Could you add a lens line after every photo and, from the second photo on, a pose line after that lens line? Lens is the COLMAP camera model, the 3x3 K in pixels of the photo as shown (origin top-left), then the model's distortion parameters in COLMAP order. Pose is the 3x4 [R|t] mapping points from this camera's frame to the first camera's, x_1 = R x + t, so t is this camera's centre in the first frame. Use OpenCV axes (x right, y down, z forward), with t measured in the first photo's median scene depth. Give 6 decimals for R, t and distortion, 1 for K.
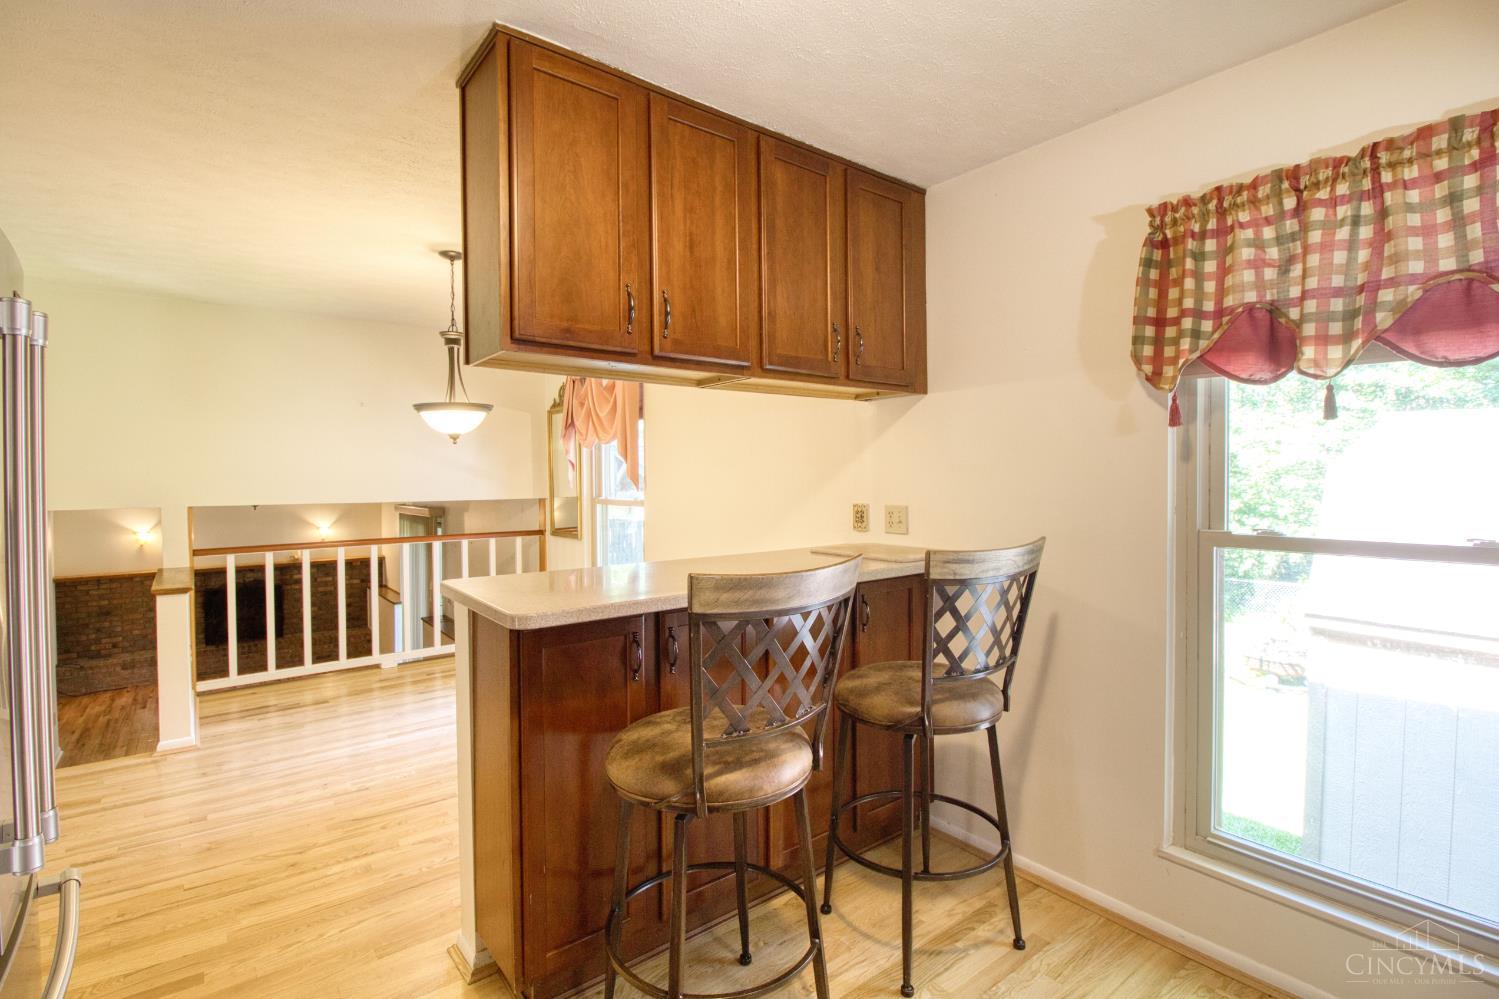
lens RADIAL K [[695.2, 0, 753.4], [0, 695.2, 489.2], [0, 0, 1]] dist [0.000078, -0.015504]
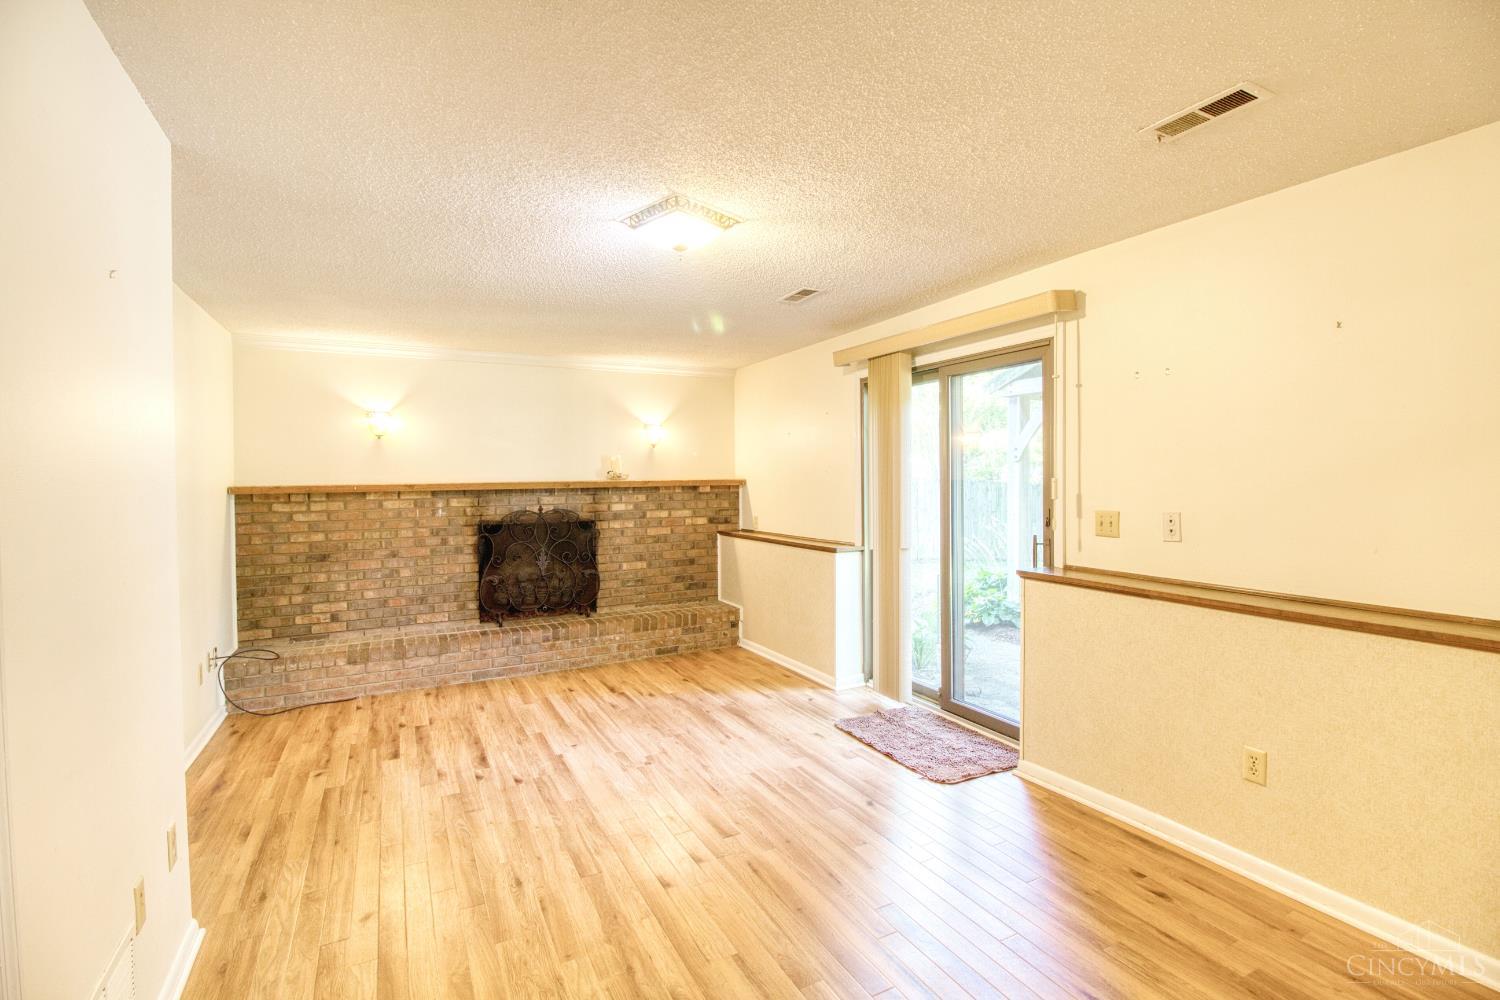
lens RADIAL K [[695.7, 0, 753.9], [0, 695.7, 489.7], [0, 0, 1]] dist [0.000078, -0.015504]
pose [[0.980940, 0.002283, -0.194296, -0.511833], [-0.001056, 0.999979, 0.006420, 0.126044], [0.194307, -0.006092, 0.980922, 0.539998]]
